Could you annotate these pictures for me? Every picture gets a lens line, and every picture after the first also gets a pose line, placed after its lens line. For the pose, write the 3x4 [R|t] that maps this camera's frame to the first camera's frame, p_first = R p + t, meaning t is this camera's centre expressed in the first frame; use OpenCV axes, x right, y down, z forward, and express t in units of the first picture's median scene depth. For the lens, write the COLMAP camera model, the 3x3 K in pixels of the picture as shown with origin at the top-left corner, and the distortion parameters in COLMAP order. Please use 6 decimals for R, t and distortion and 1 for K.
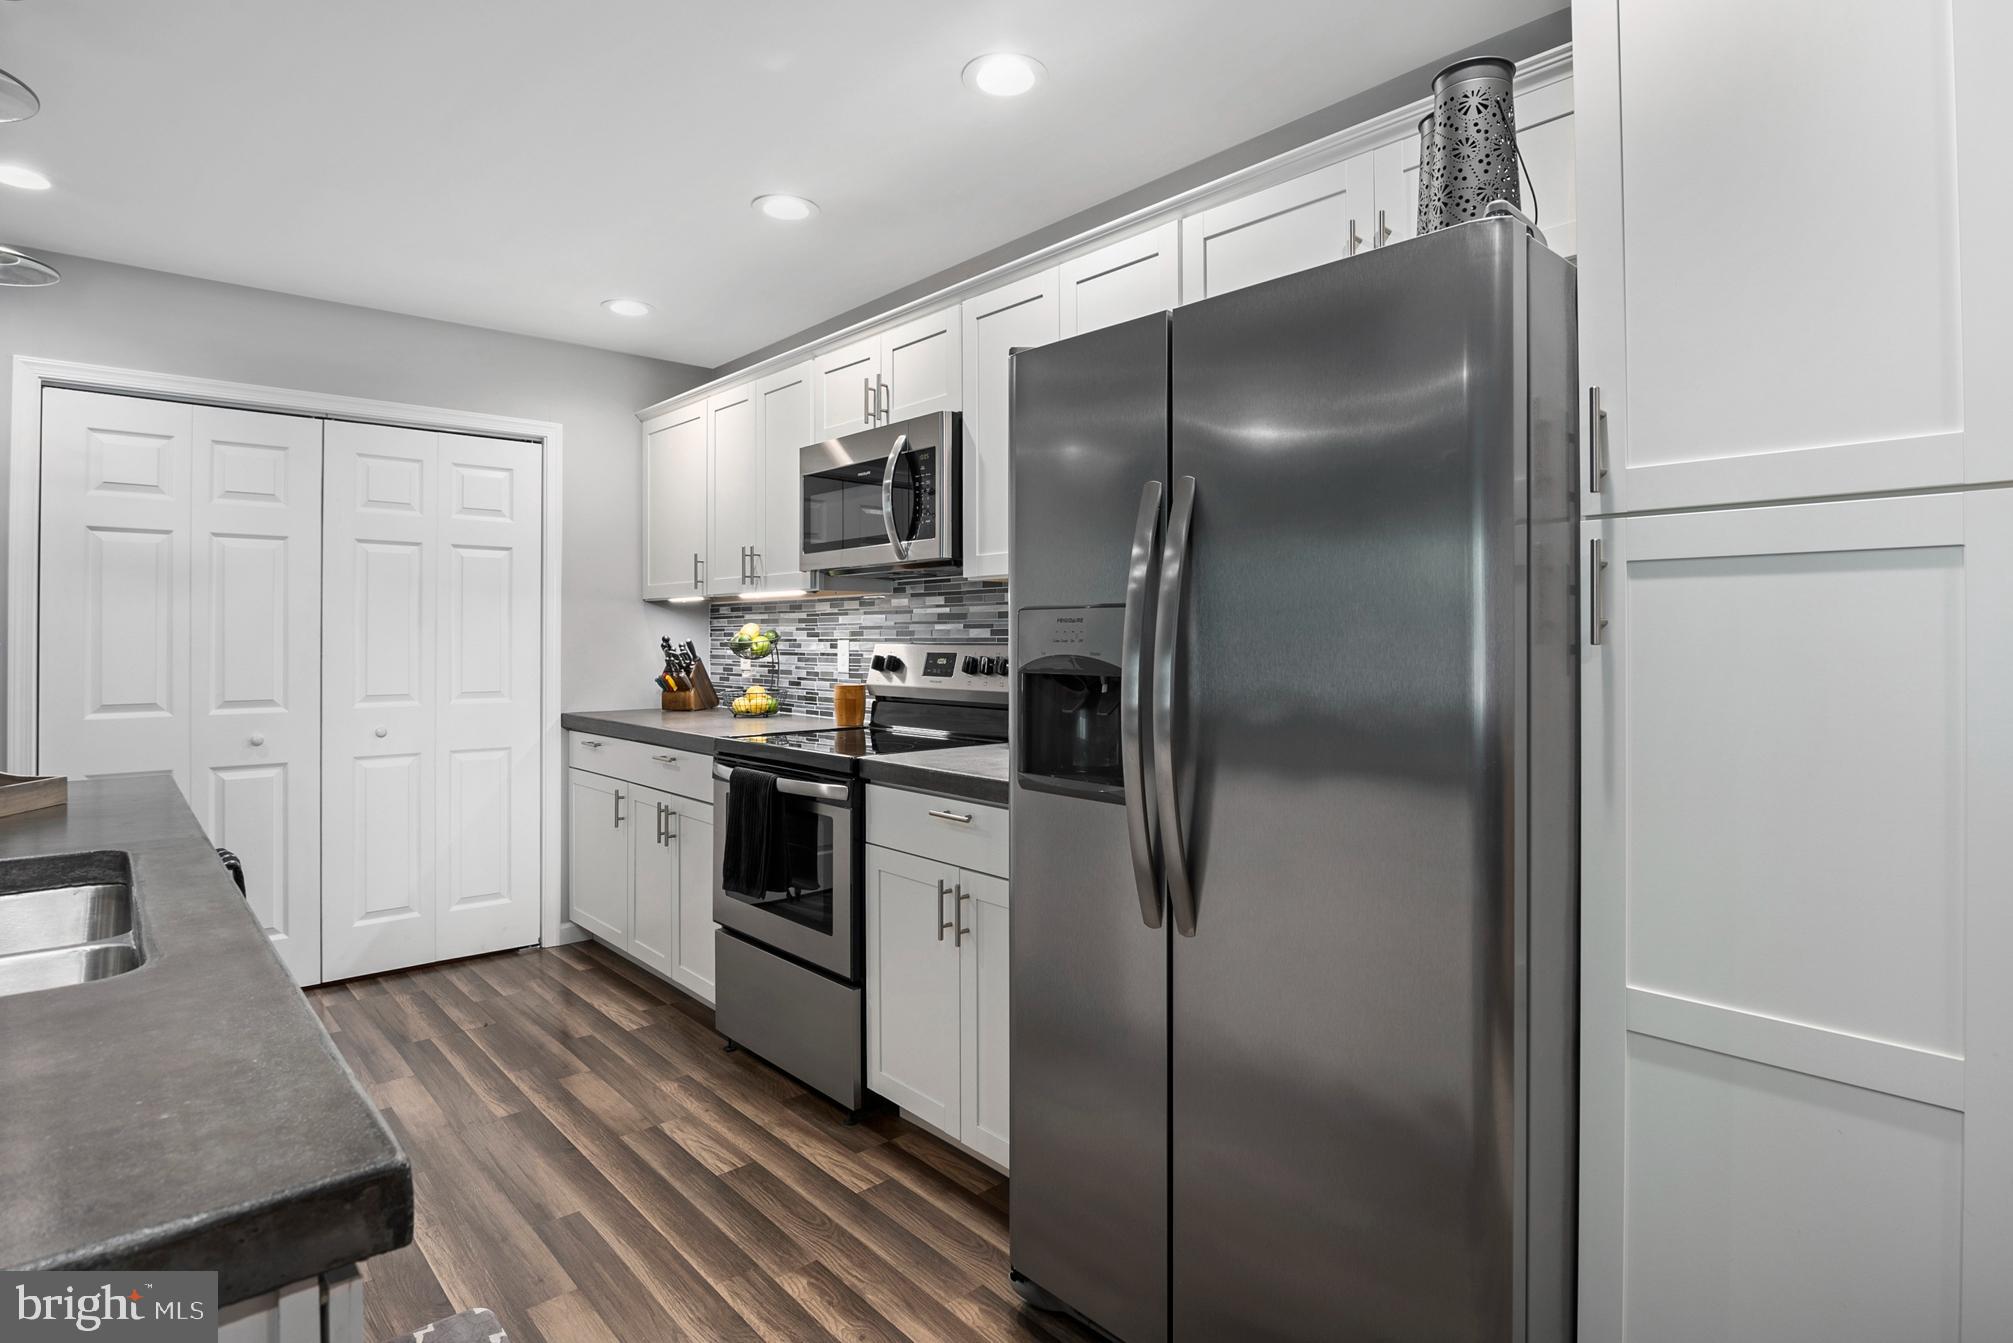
lens RADIAL K [[1048.8, 0, 1011.6], [0, 1048.8, 626.5], [0, 0, 1]] dist [-0.007011, -0.001998]
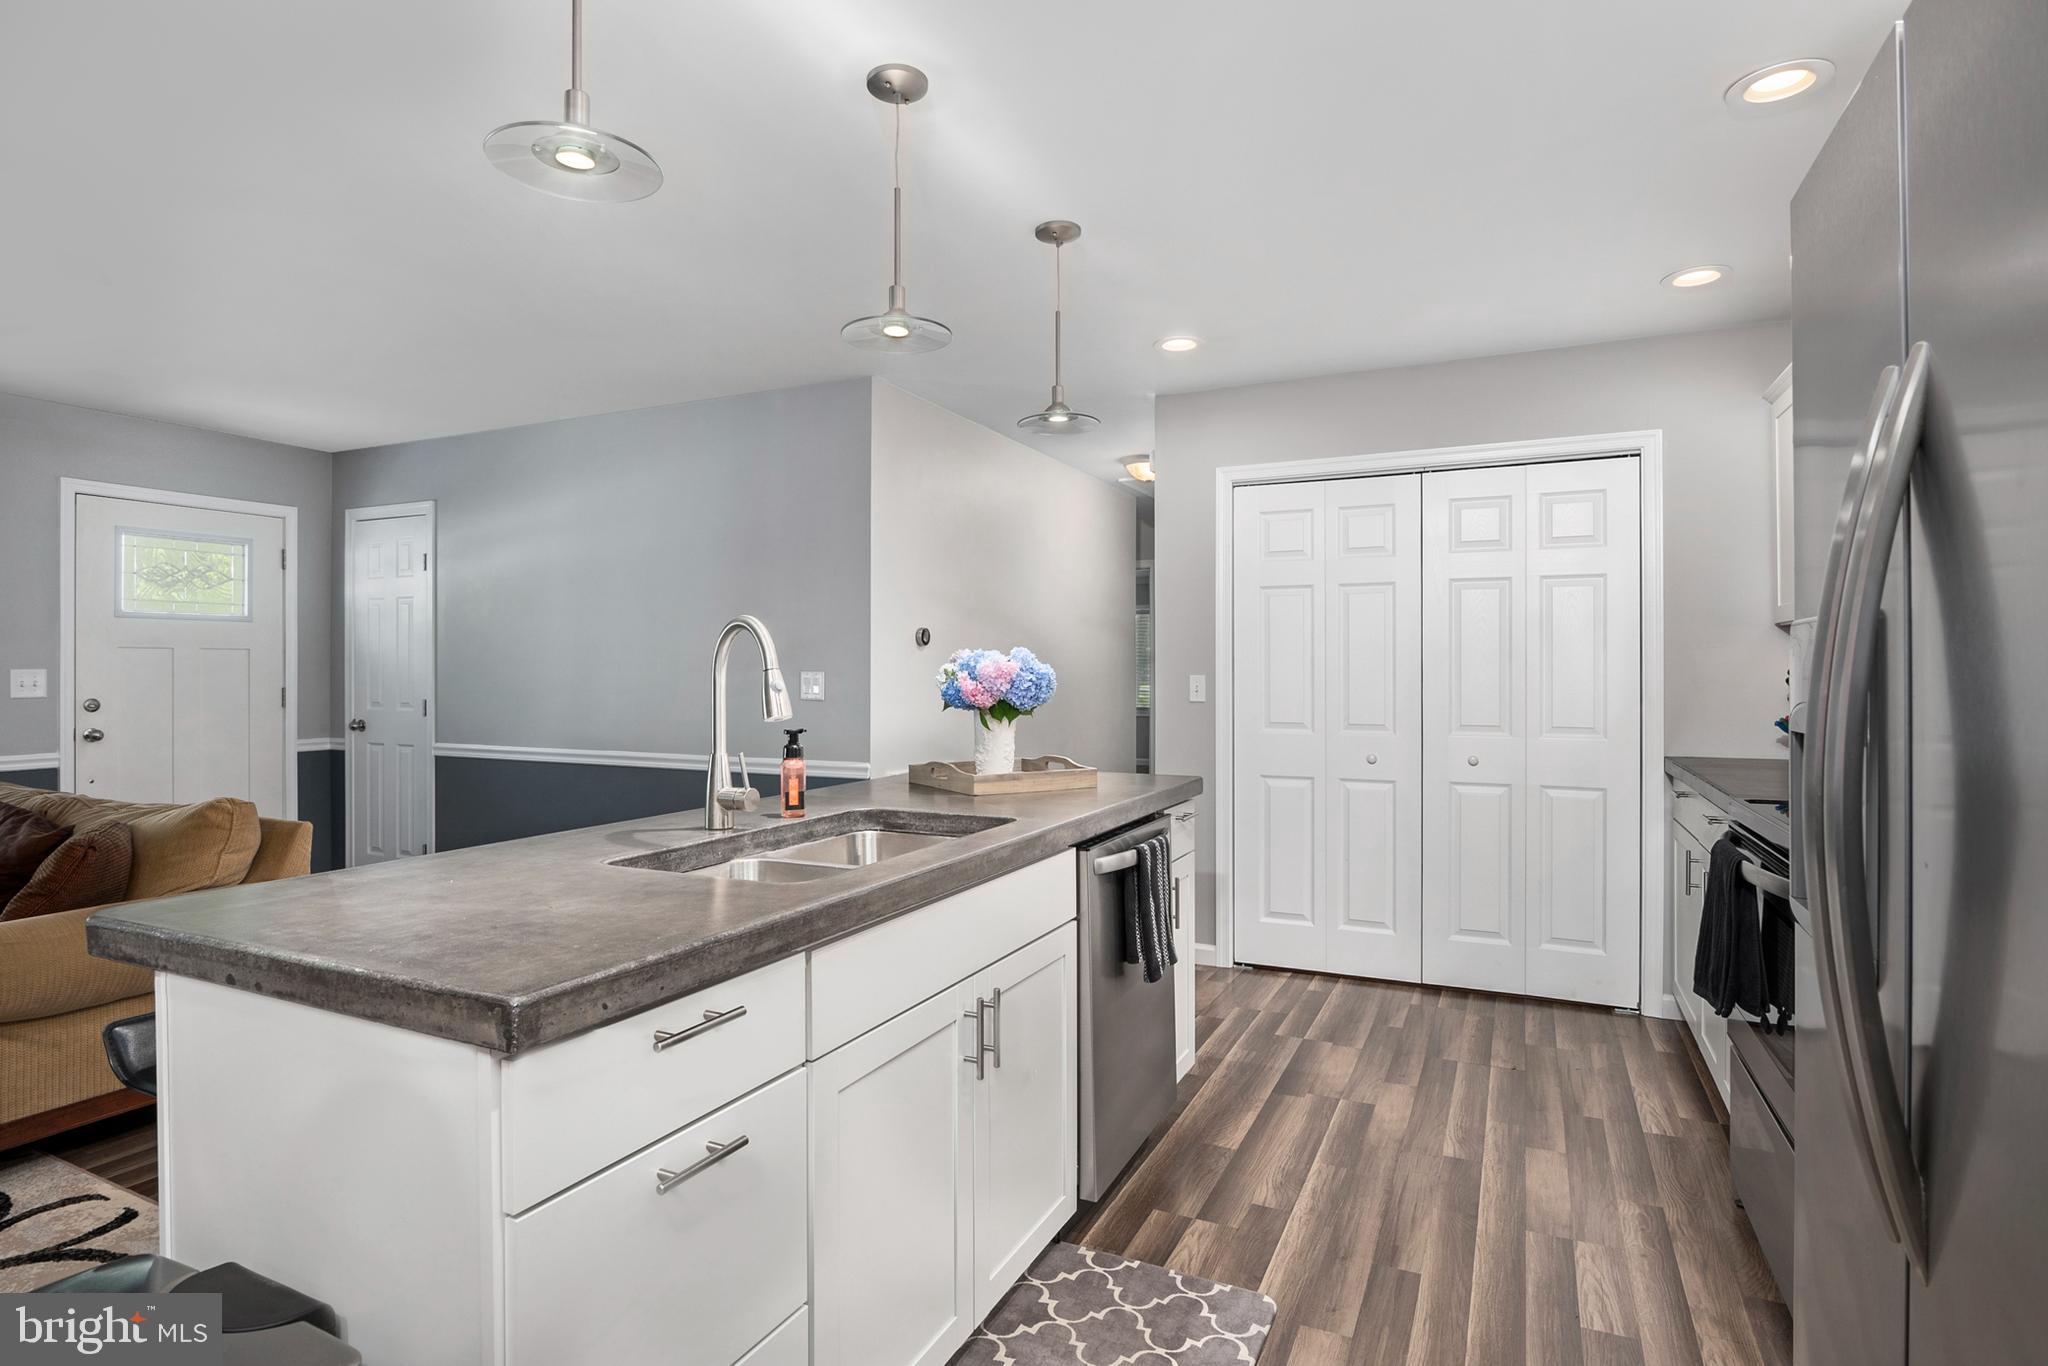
lens RADIAL K [[1045.0, 0, 1022.5], [0, 1045.0, 658.4], [0, 0, 1]] dist [-0.013877, 0.000115]
pose [[0.387881, -0.010504, -0.921650, 0.229091], [0.009595, 0.999927, -0.007358, 0.001685], [0.921660, -0.005990, 0.387953, 0.215117]]
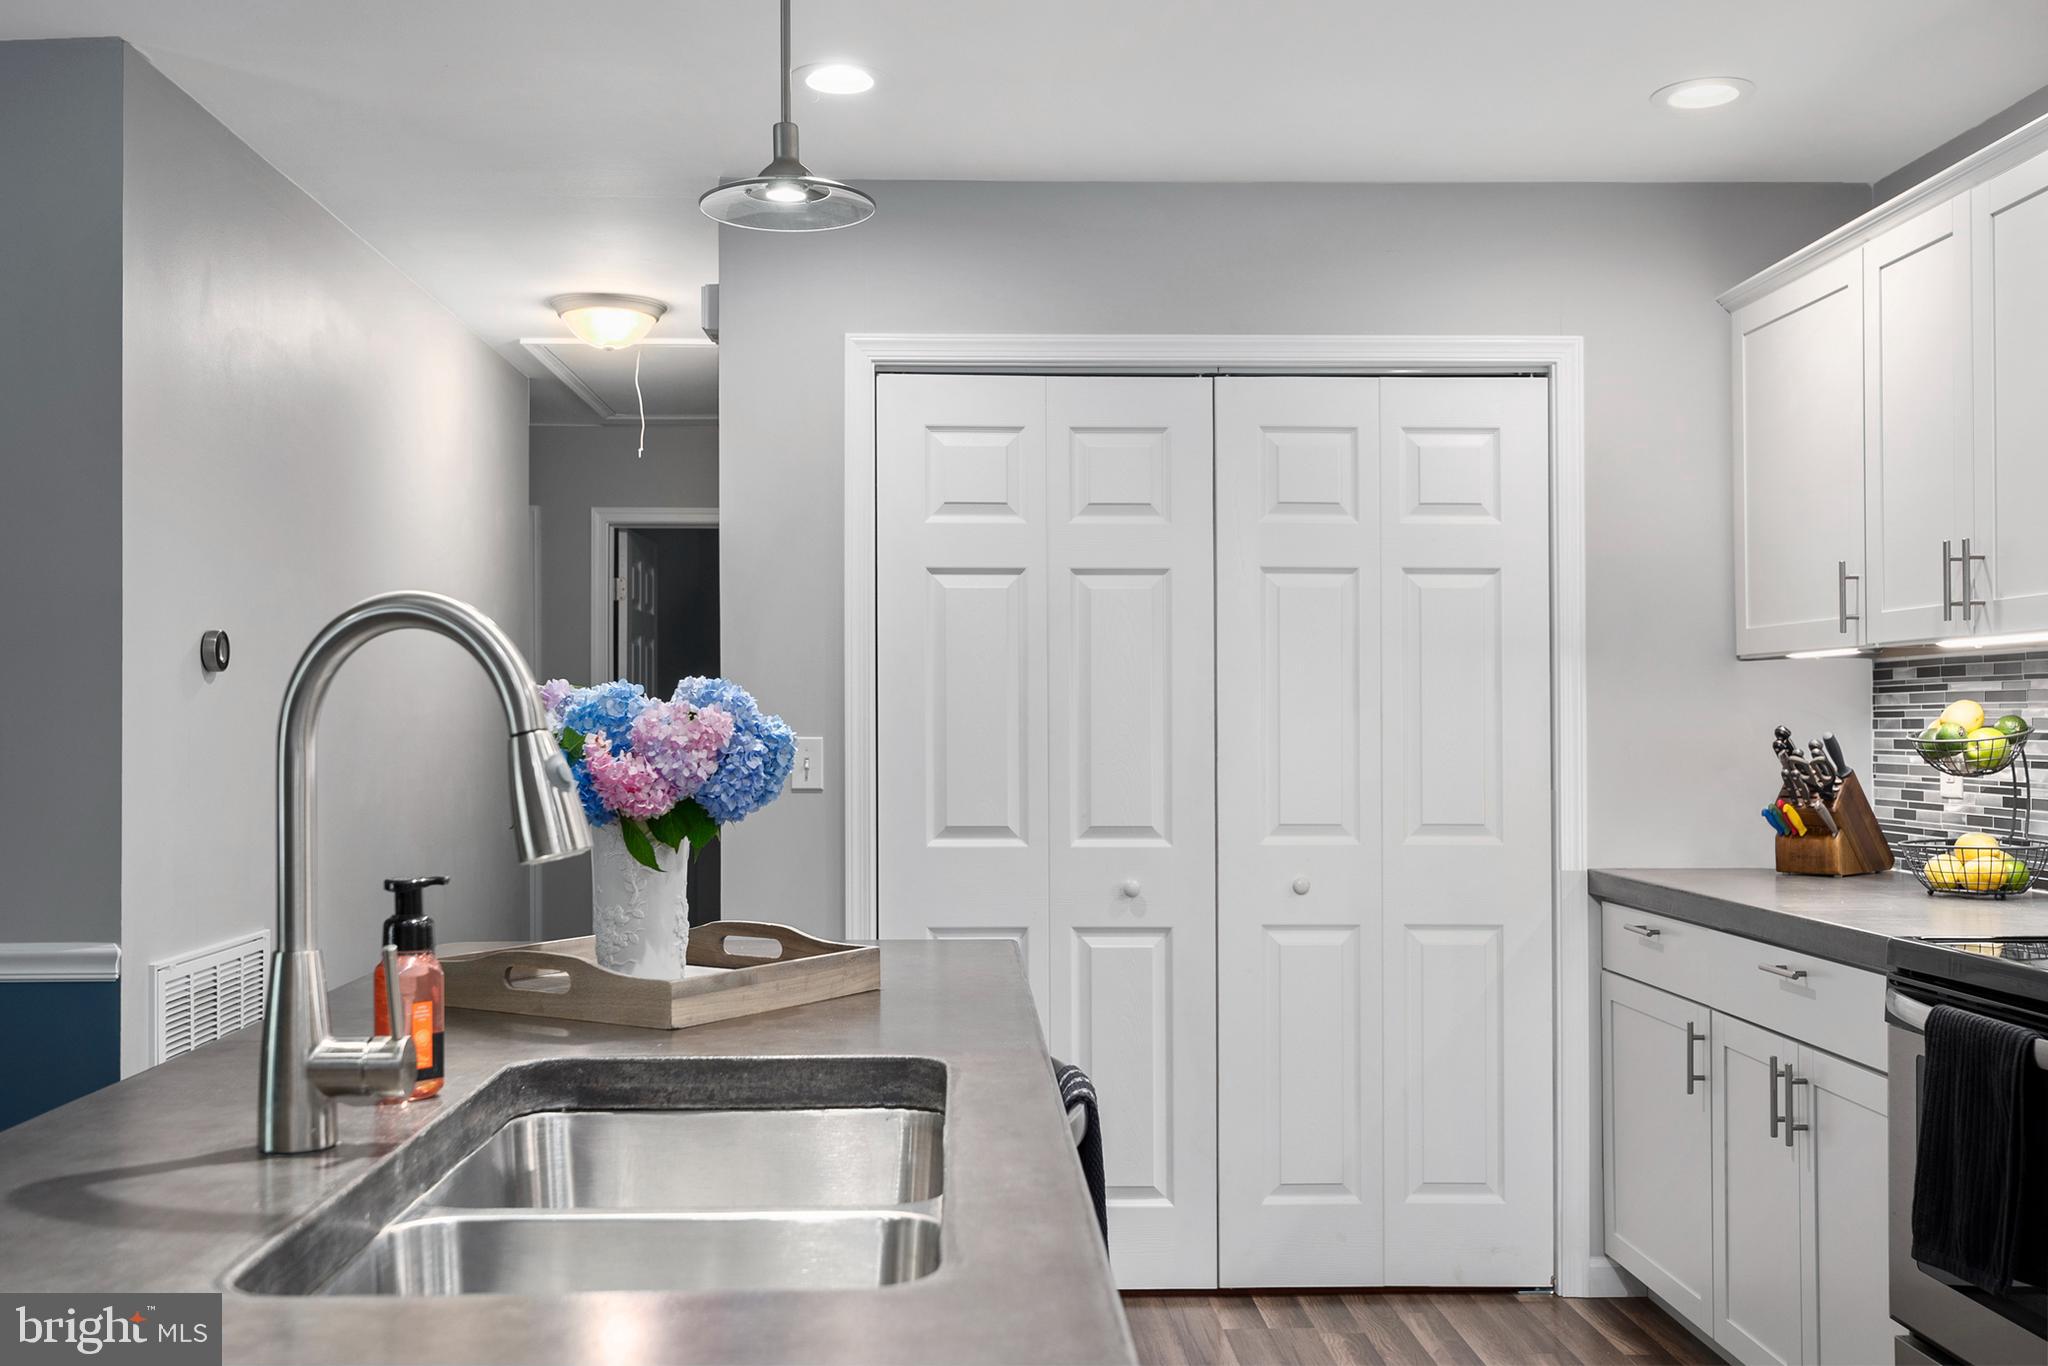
lens RADIAL K [[1953.6, 0, 1024.0], [0, 1953.6, 683.0], [0, 0, 1]] dist [-0.019653, 0.011339]
pose [[0.773175, -0.013824, -0.634042, -0.016976], [0.006906, 0.999887, -0.013380, -0.002216], [0.634155, 0.005966, 0.773183, 0.041097]]
